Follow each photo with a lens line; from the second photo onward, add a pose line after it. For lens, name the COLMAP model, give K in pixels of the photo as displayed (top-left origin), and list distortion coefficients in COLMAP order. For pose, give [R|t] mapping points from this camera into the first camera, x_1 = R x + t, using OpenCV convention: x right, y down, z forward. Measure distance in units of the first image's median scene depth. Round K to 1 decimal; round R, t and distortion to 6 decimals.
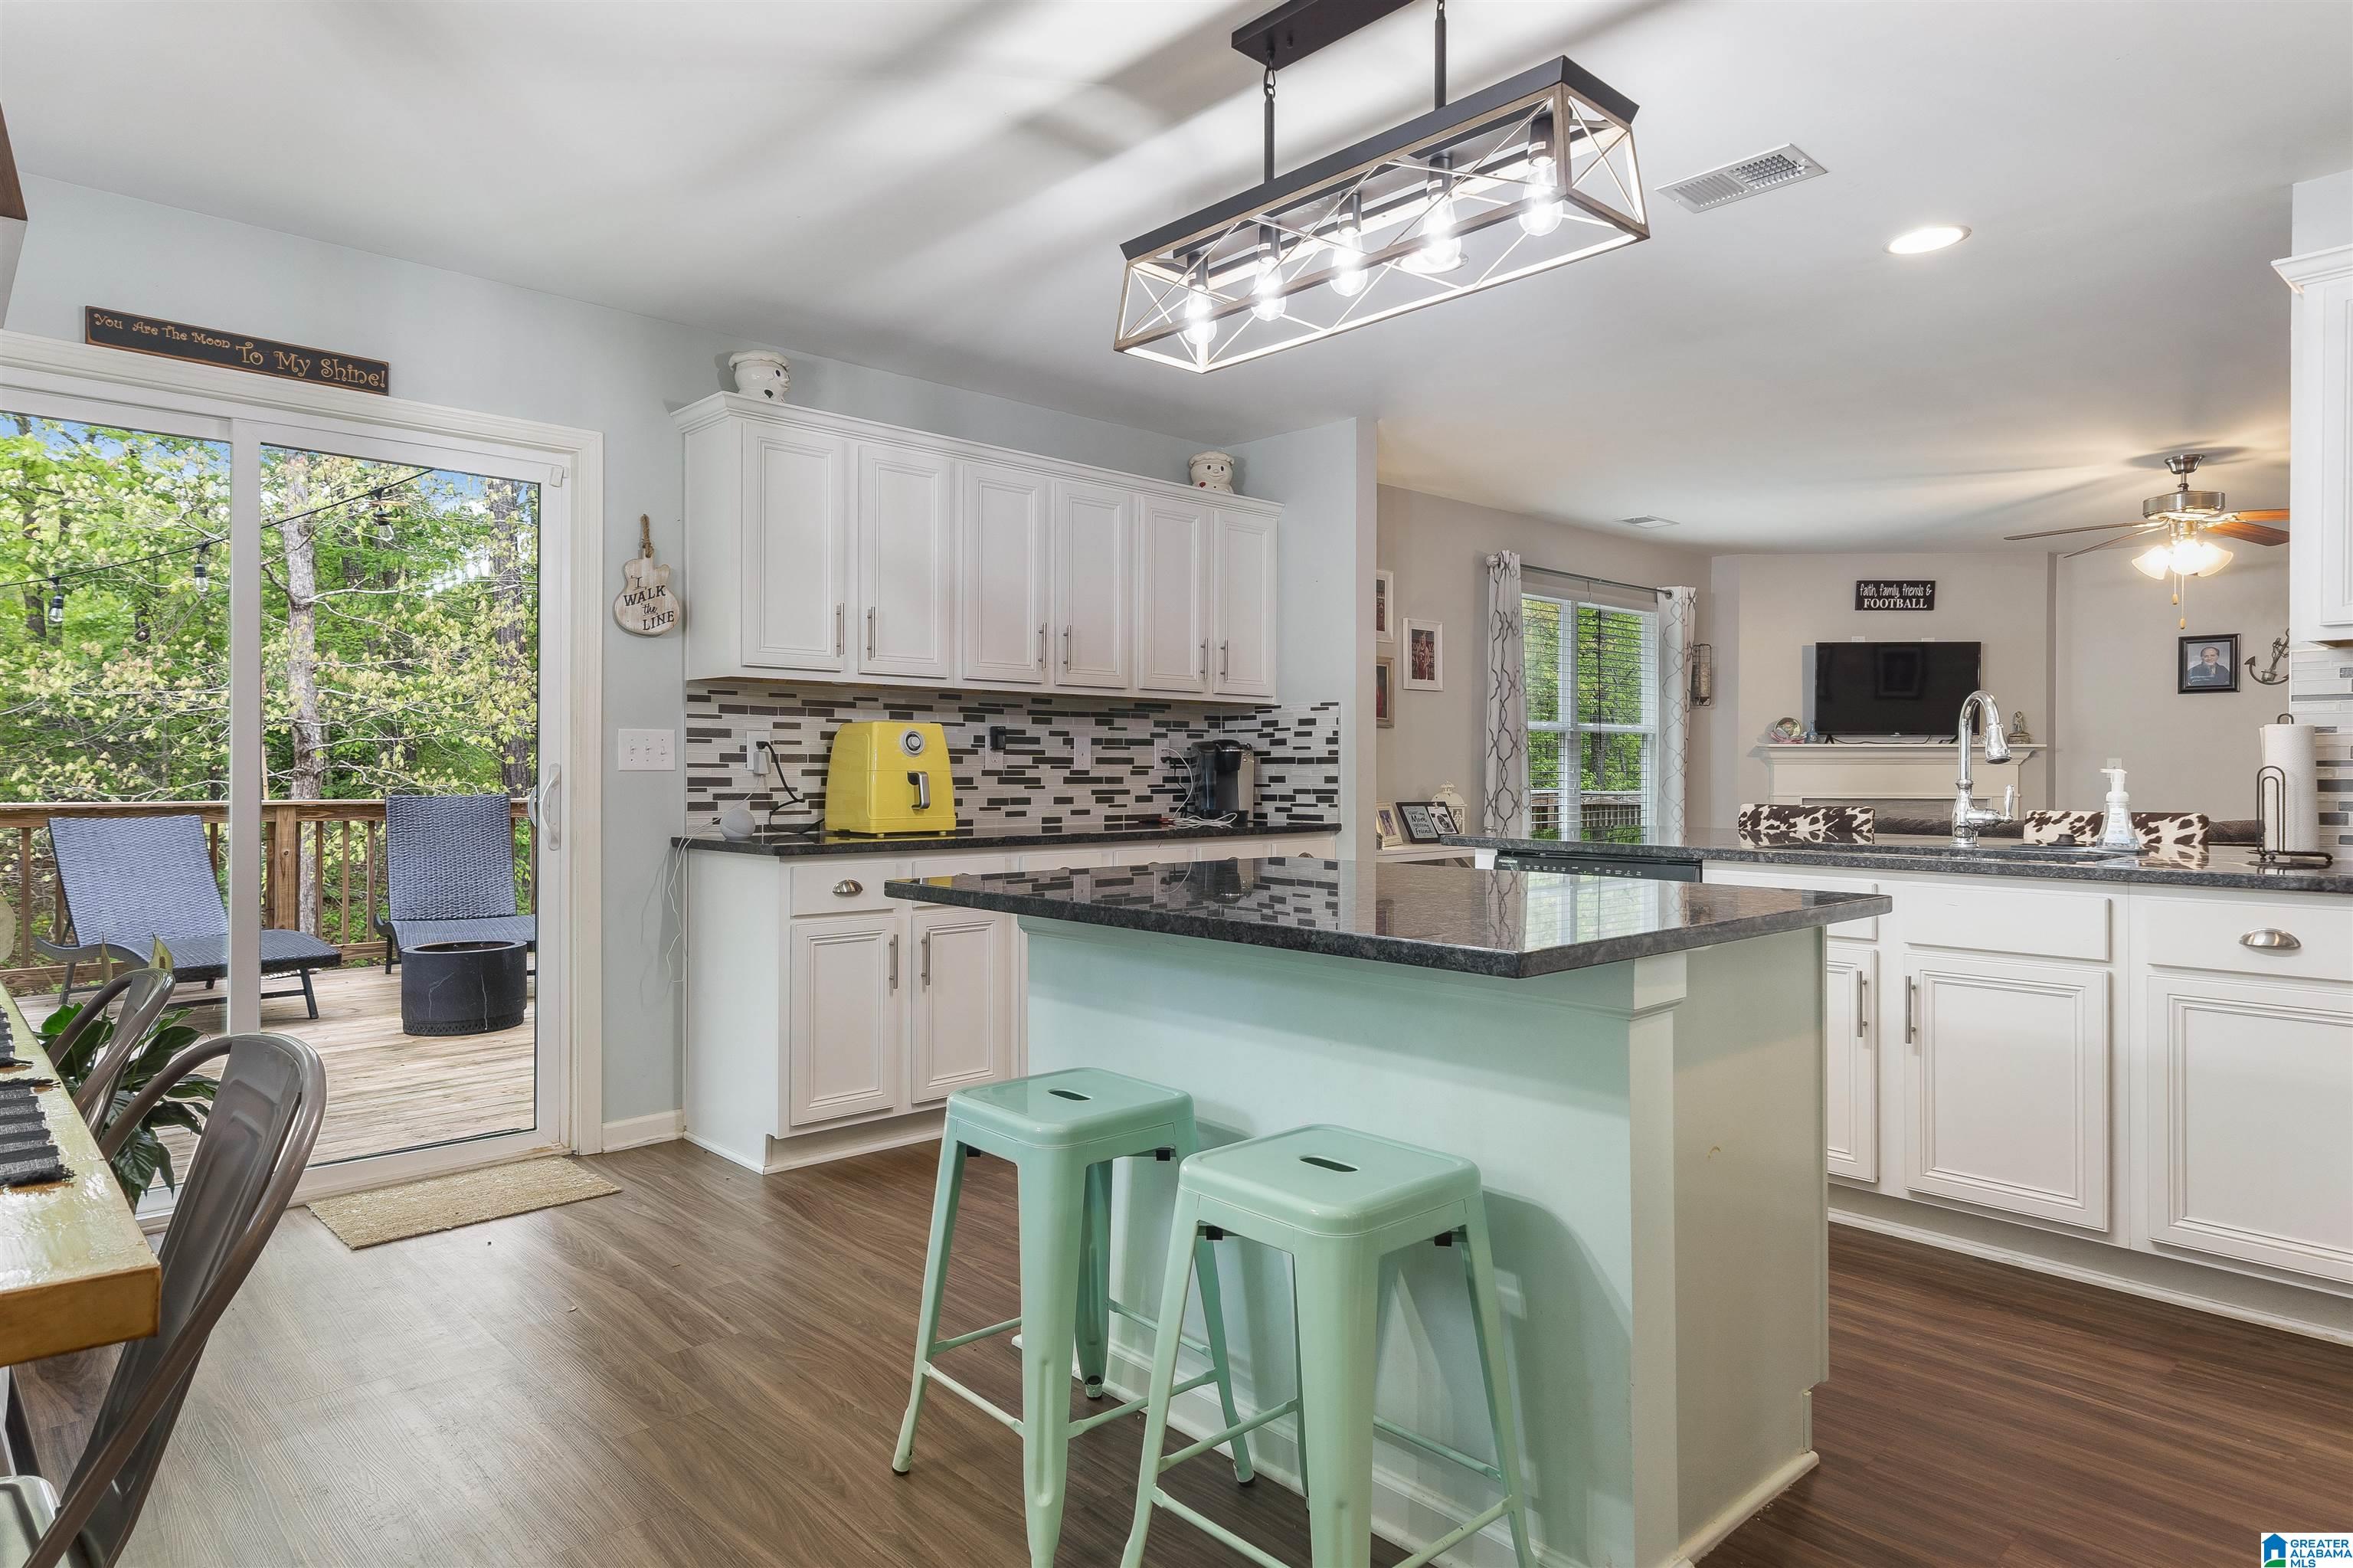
lens RADIAL K [[1346.8, 0, 1173.0], [0, 1346.8, 776.4], [0, 0, 1]] dist [-0.003408, -0.000095]
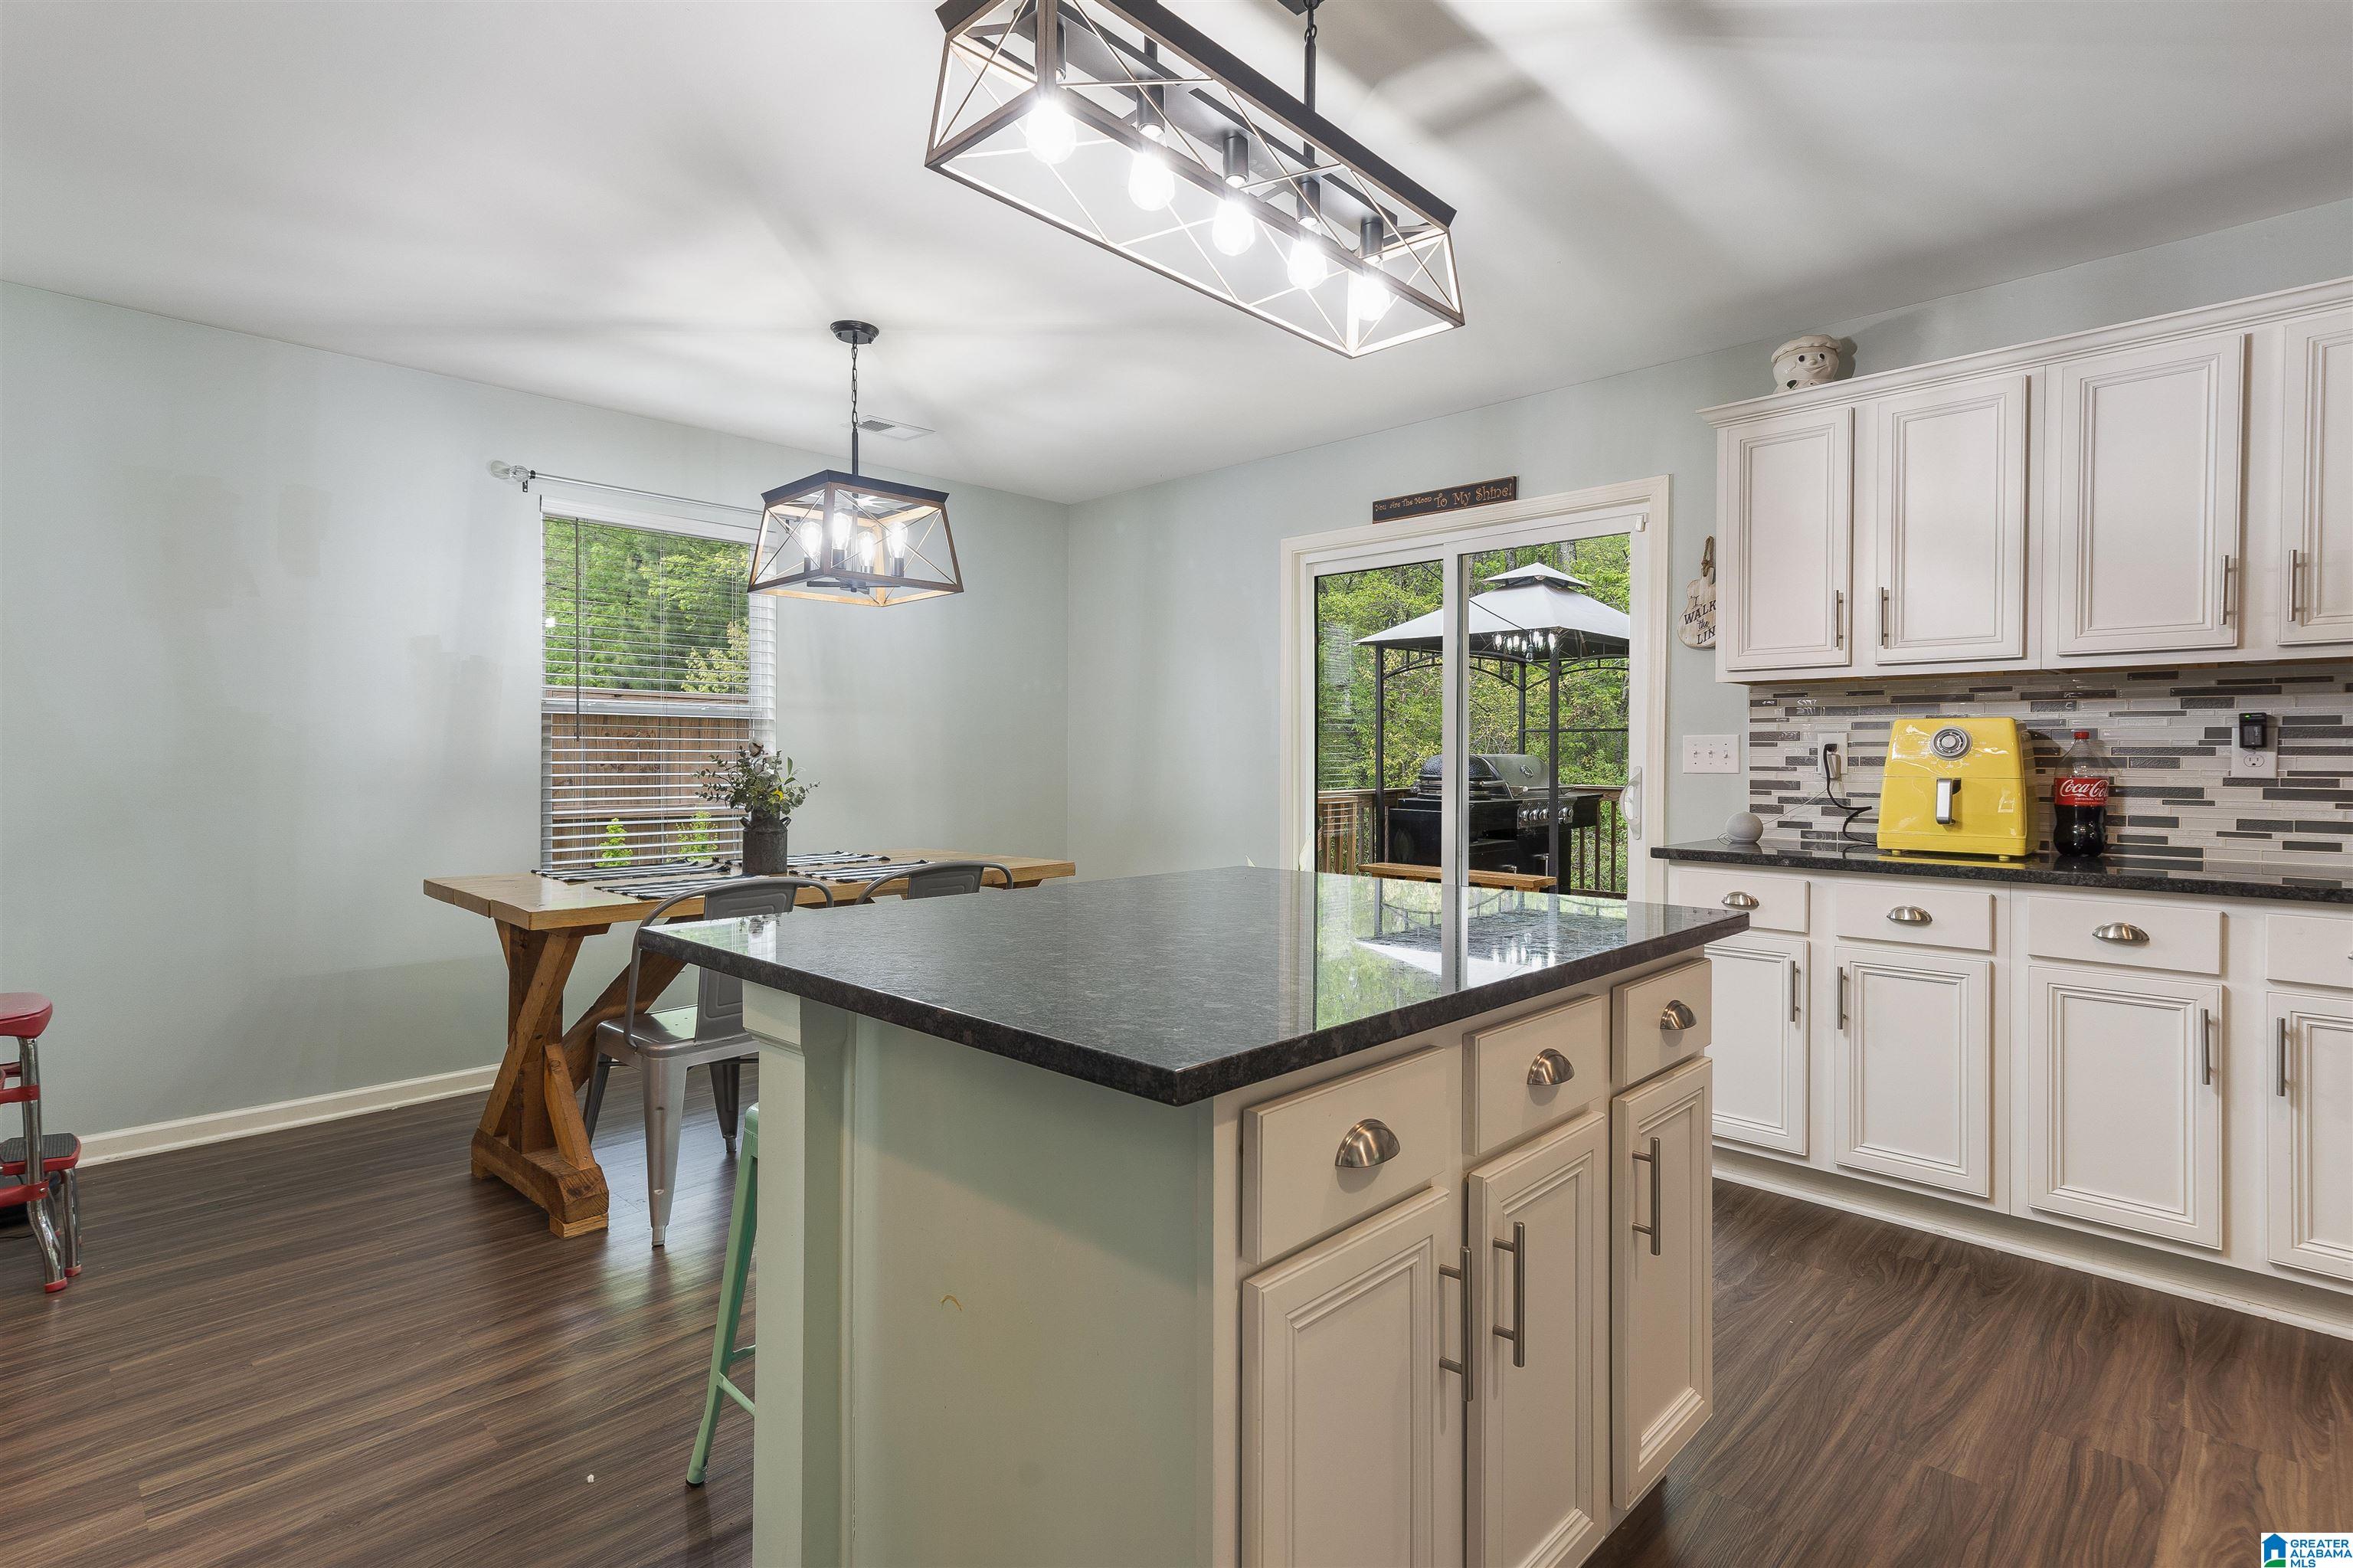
lens RADIAL K [[1144.3, 0, 1157.0], [0, 1144.3, 773.5], [0, 0, 1]] dist [0.011411, 0.000176]
pose [[0.038729, 0.006598, -0.999228, 0.488856], [-0.013045, 0.999896, 0.006097, -0.003848], [0.999165, 0.012799, 0.038811, 0.496569]]
